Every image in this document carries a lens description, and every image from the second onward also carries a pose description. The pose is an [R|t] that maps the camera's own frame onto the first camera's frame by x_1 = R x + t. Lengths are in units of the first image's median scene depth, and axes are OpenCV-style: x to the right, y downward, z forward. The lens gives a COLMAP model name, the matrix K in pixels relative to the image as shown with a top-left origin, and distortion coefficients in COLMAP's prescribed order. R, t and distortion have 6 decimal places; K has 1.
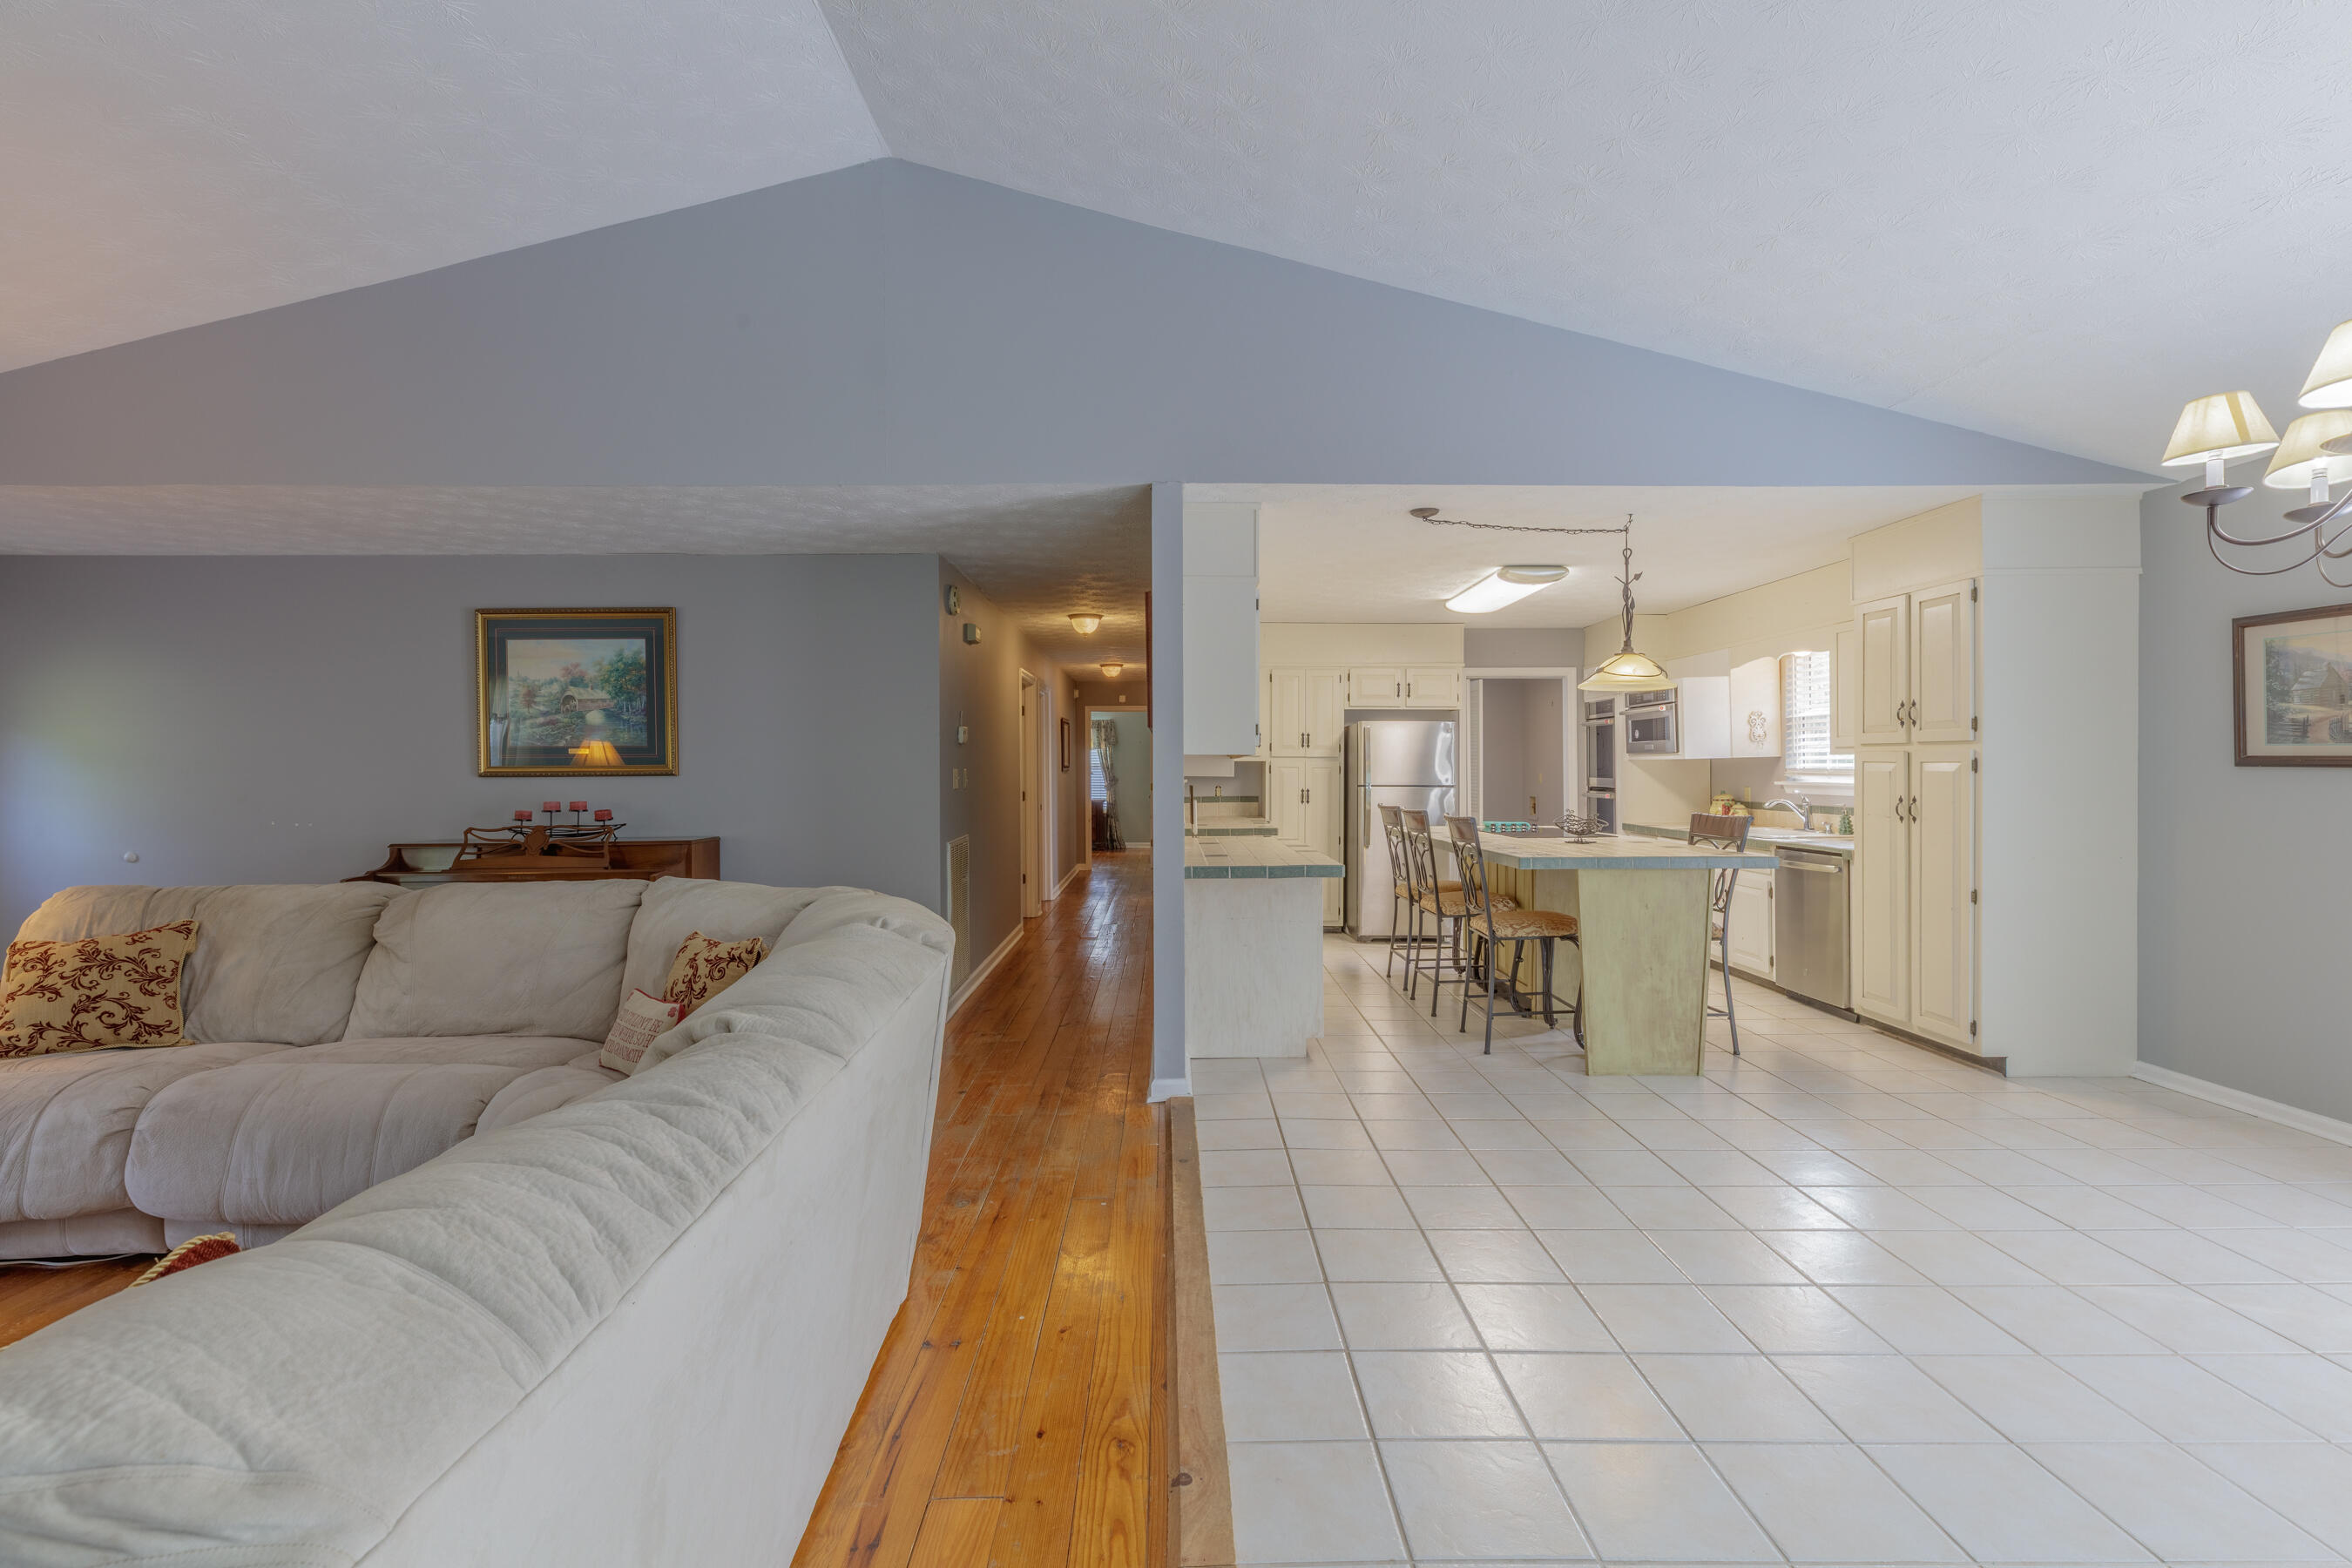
lens RADIAL K [[1036.5, 0, 1175.1], [0, 1036.5, 773.3], [0, 0, 1]] dist [0.004285, -0.000610]
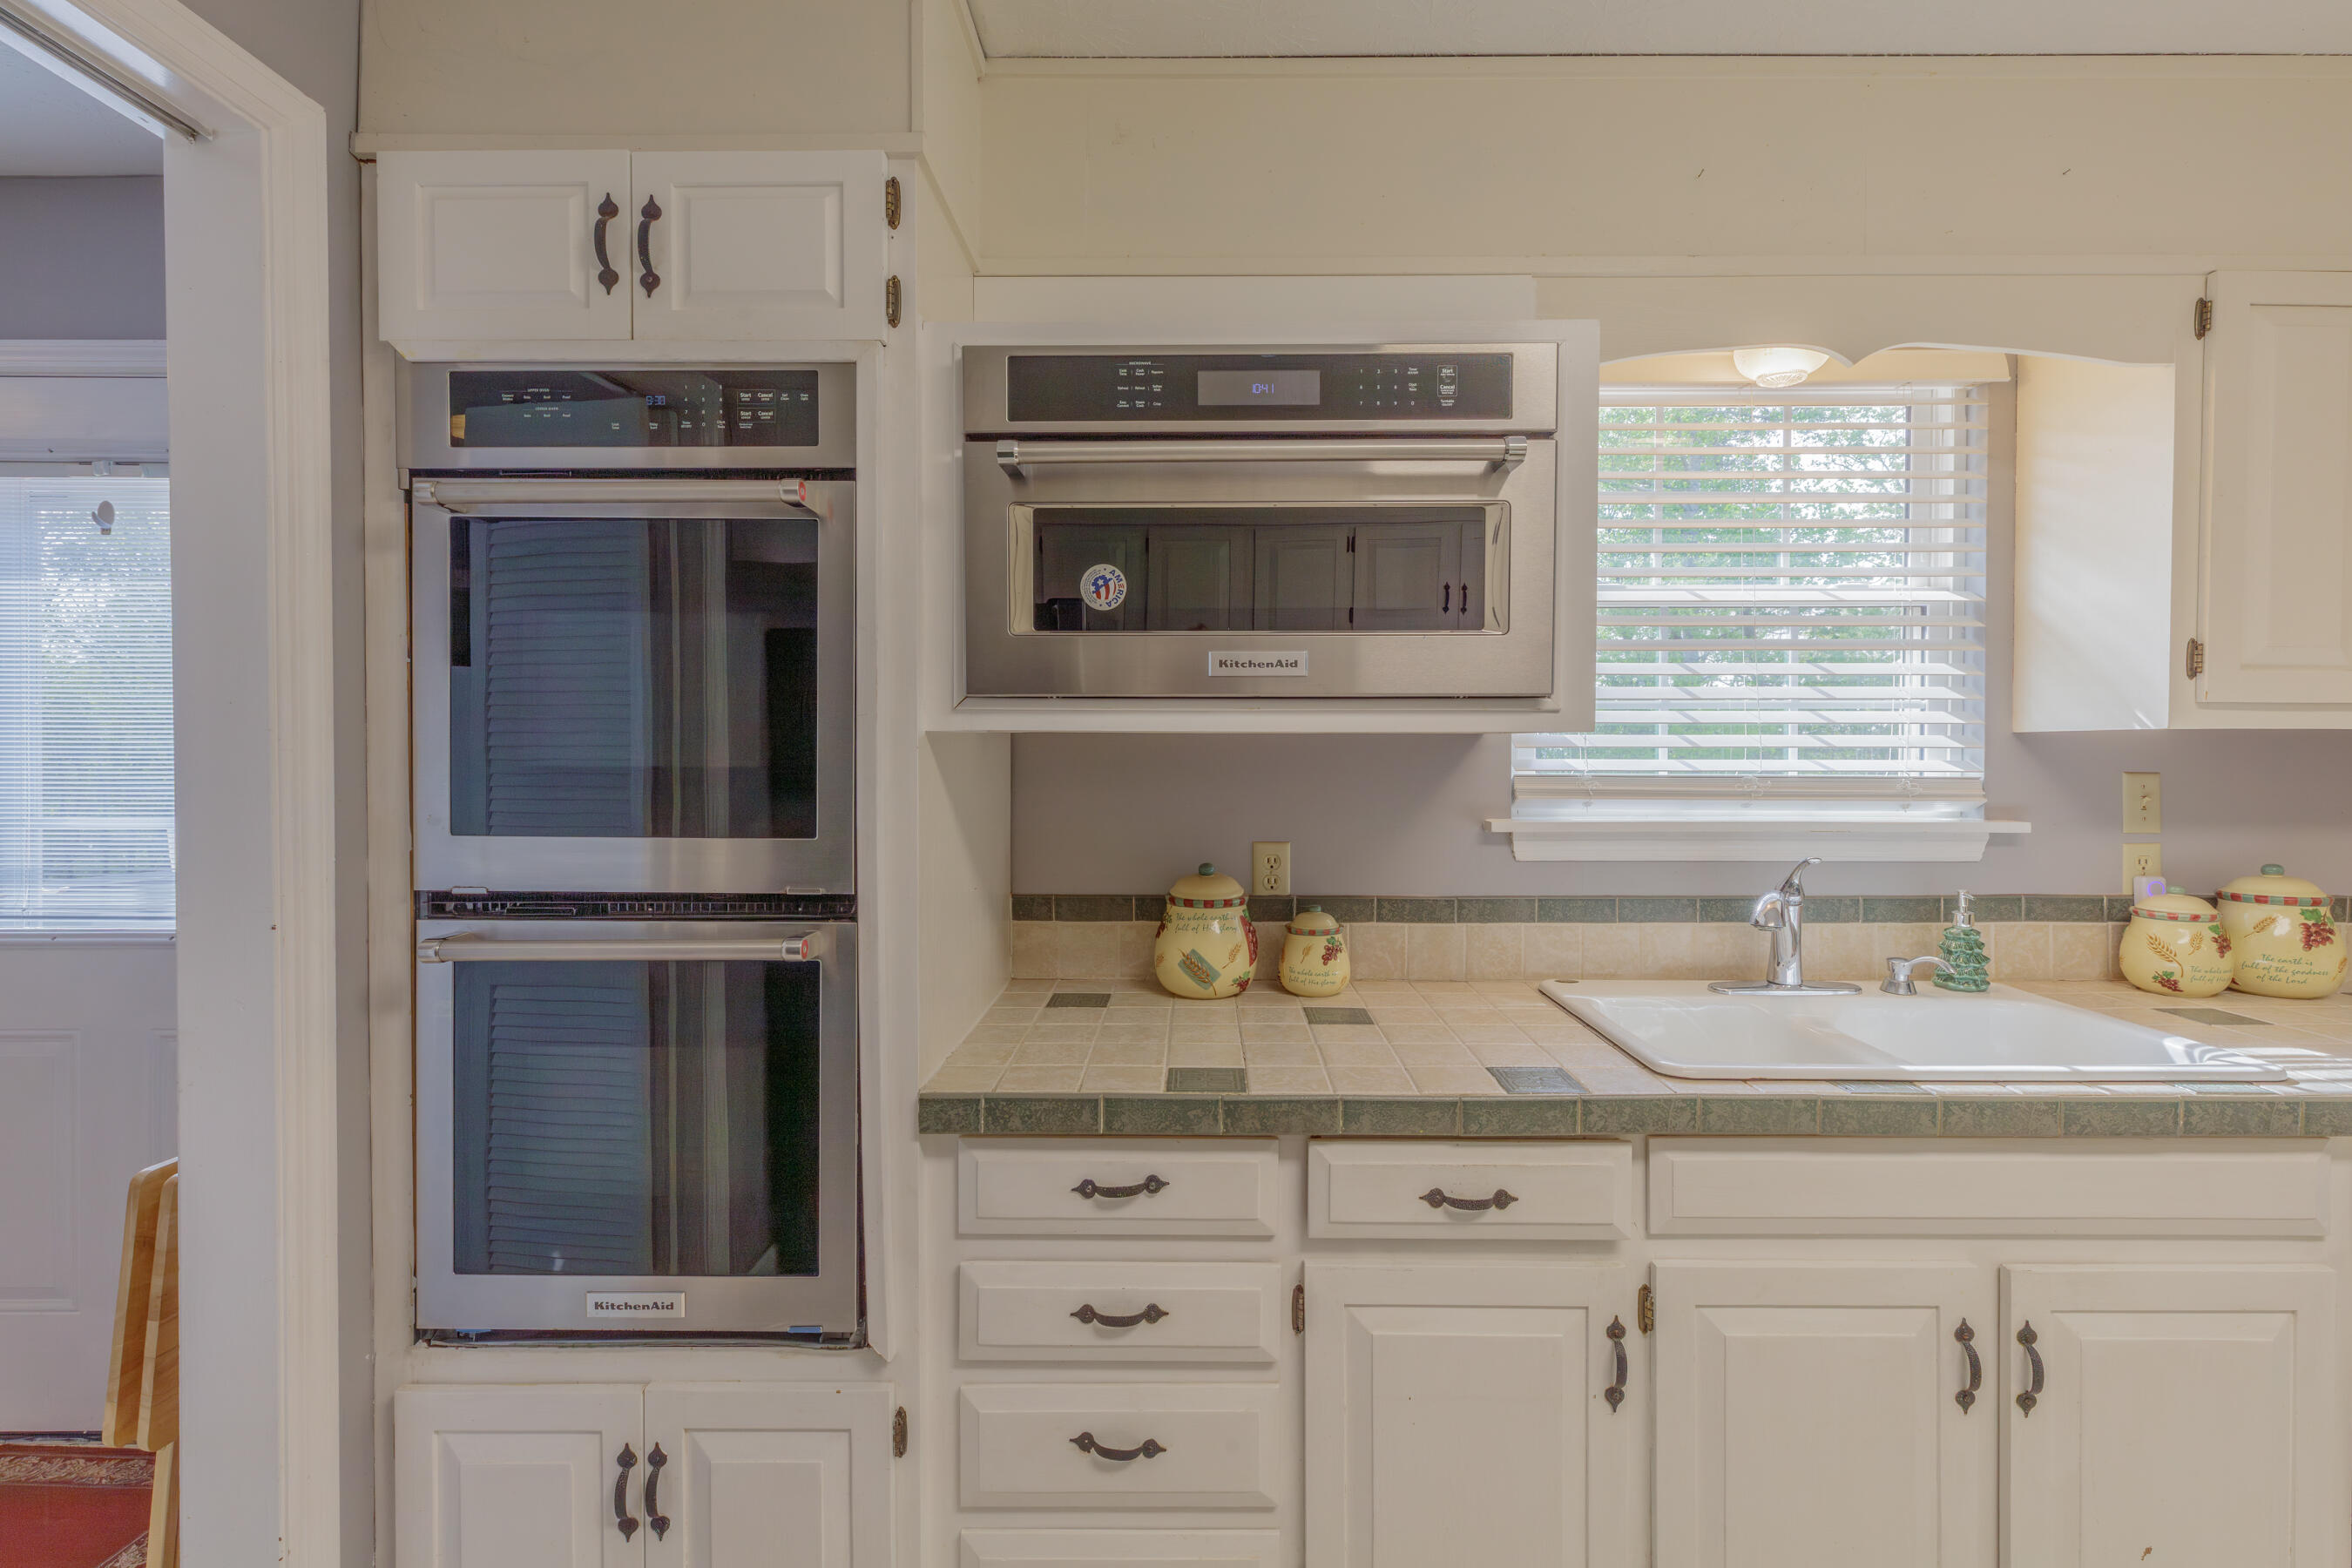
lens RADIAL K [[1036.5, 0, 1130.3], [0, 1036.5, 761.6], [0, 0, 1]] dist [0.004285, -0.000610]
pose [[-0.002849, 0.003849, 0.999989, 0.344044], [0.003553, 0.999986, -0.003839, -0.009125], [-0.999990, 0.003542, -0.002863, 1.283754]]
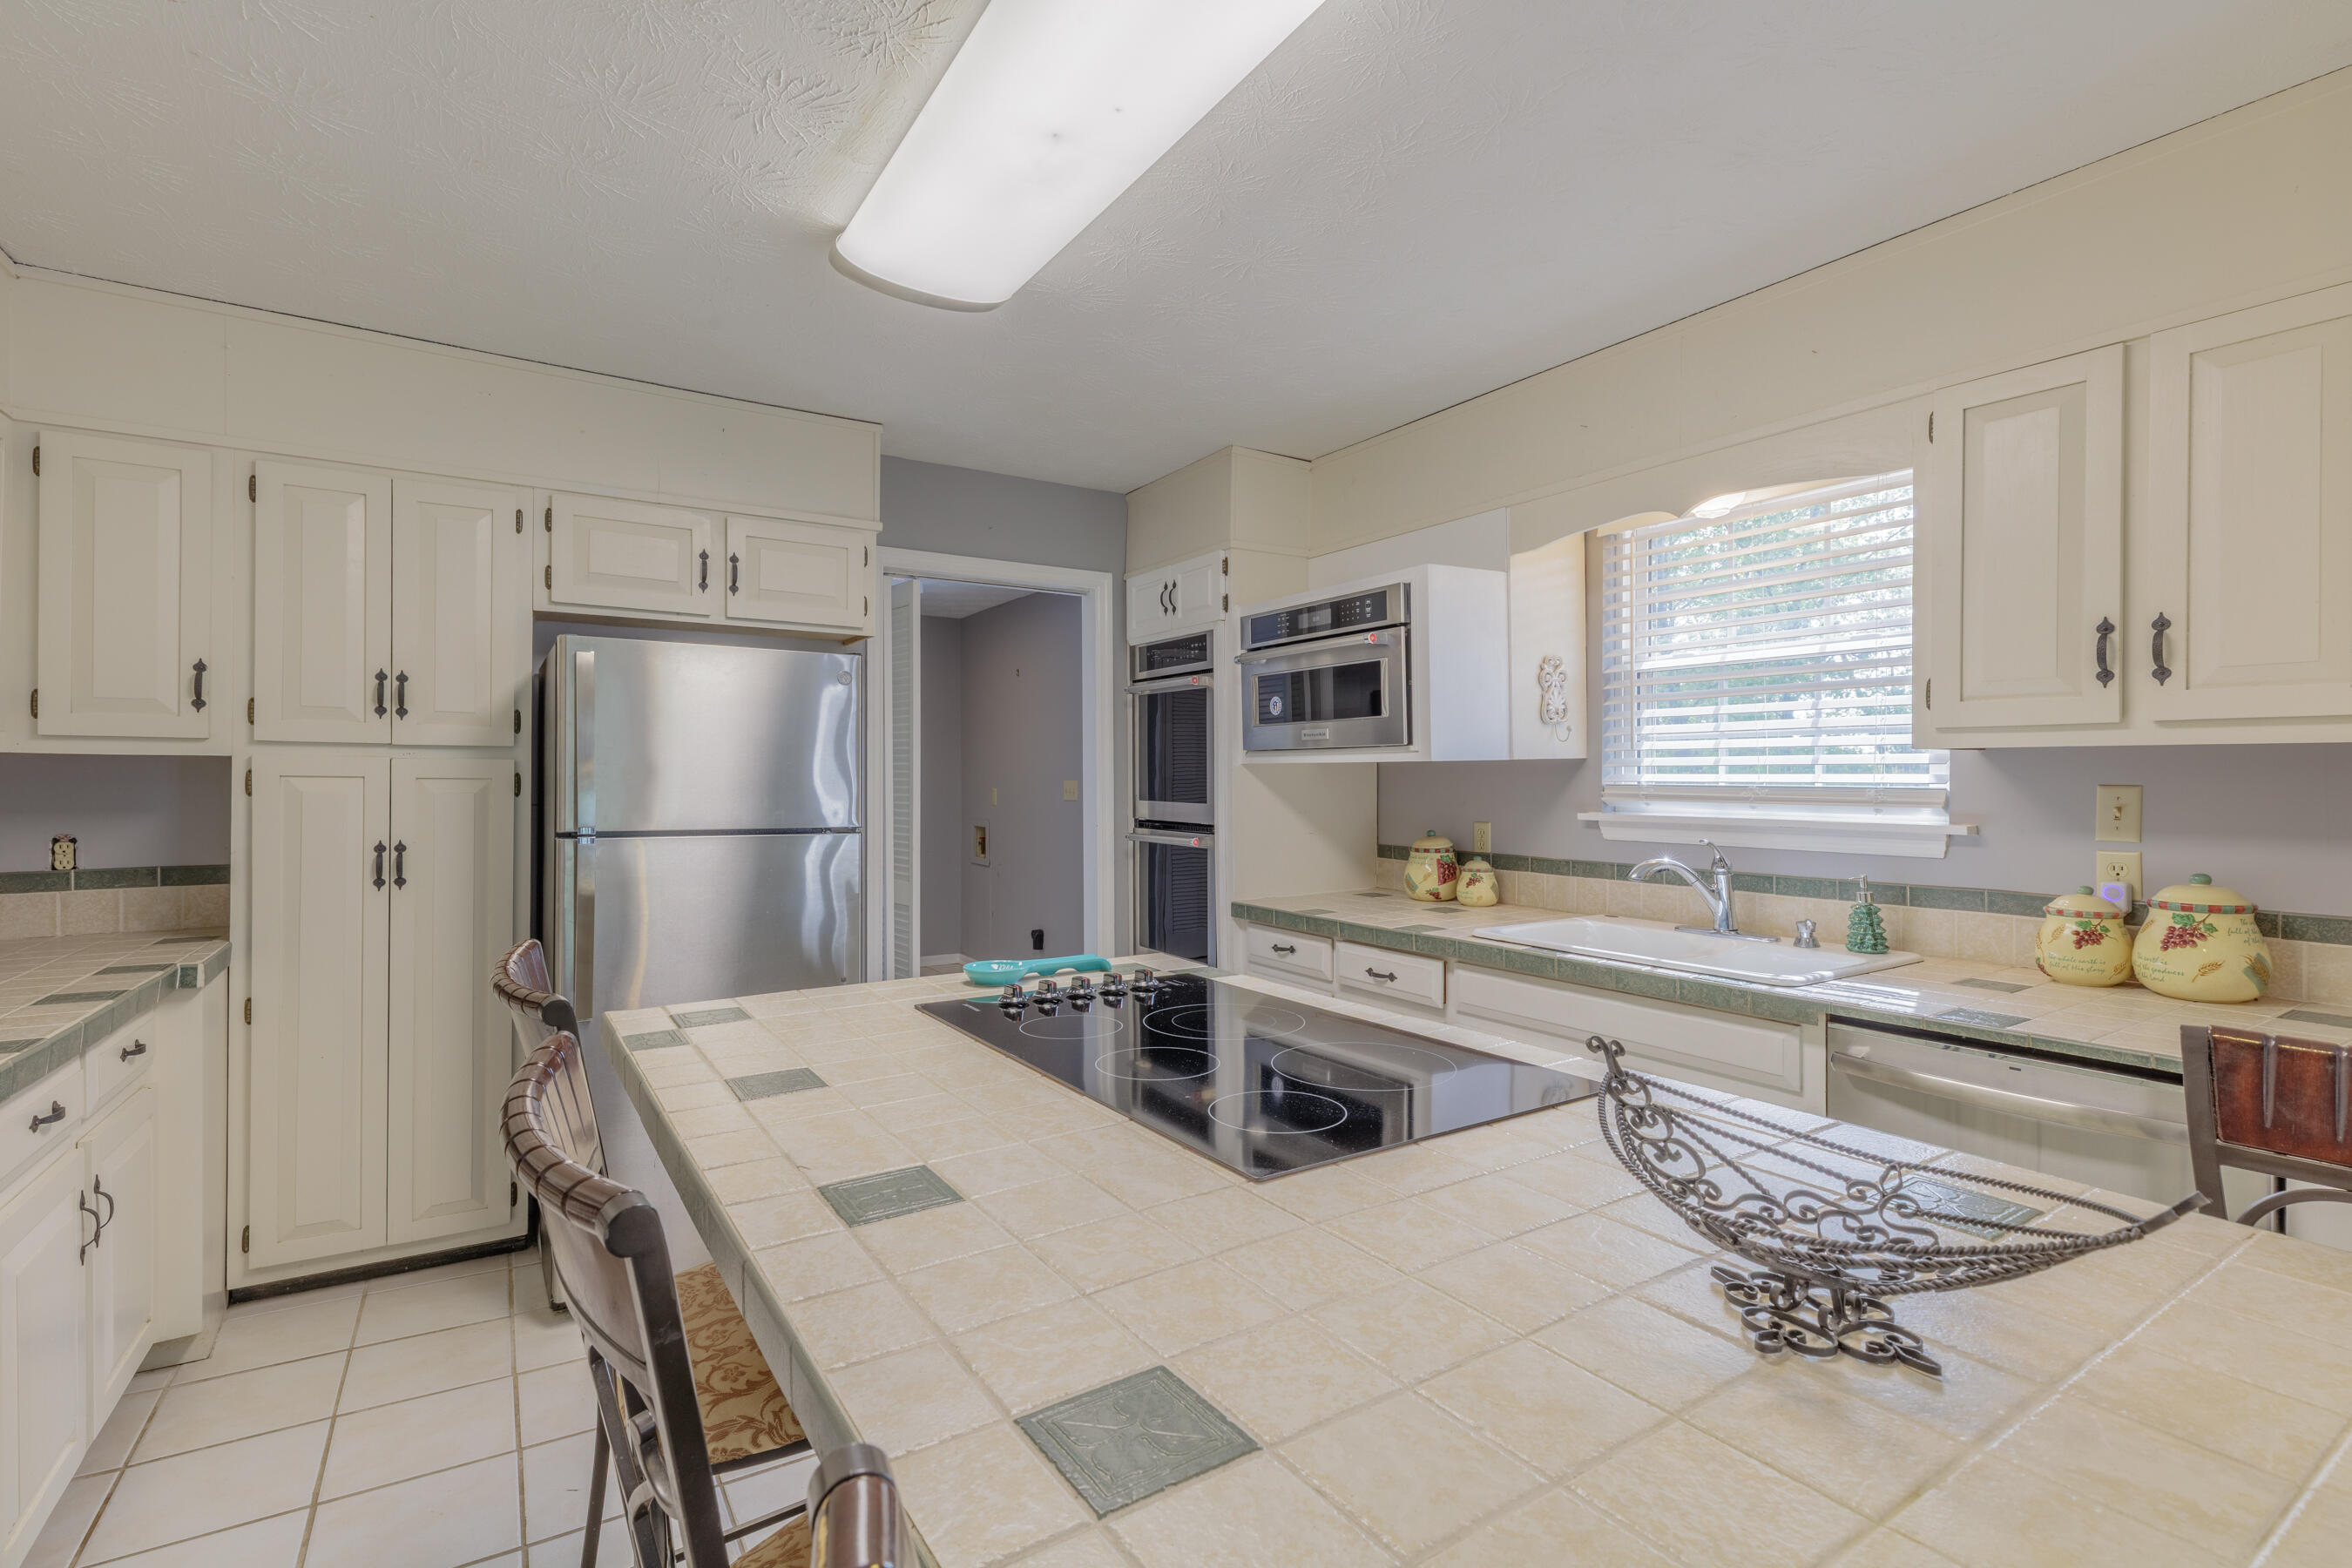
lens RADIAL K [[1036.5, 0, 1208.9], [0, 1036.5, 777.2], [0, 0, 1]] dist [0.004285, -0.000610]
pose [[0.821418, 0.004265, 0.570310, 0.216460], [-0.001460, 0.999984, -0.005375, -0.006079], [-0.570324, 0.003583, 0.821412, 0.838753]]
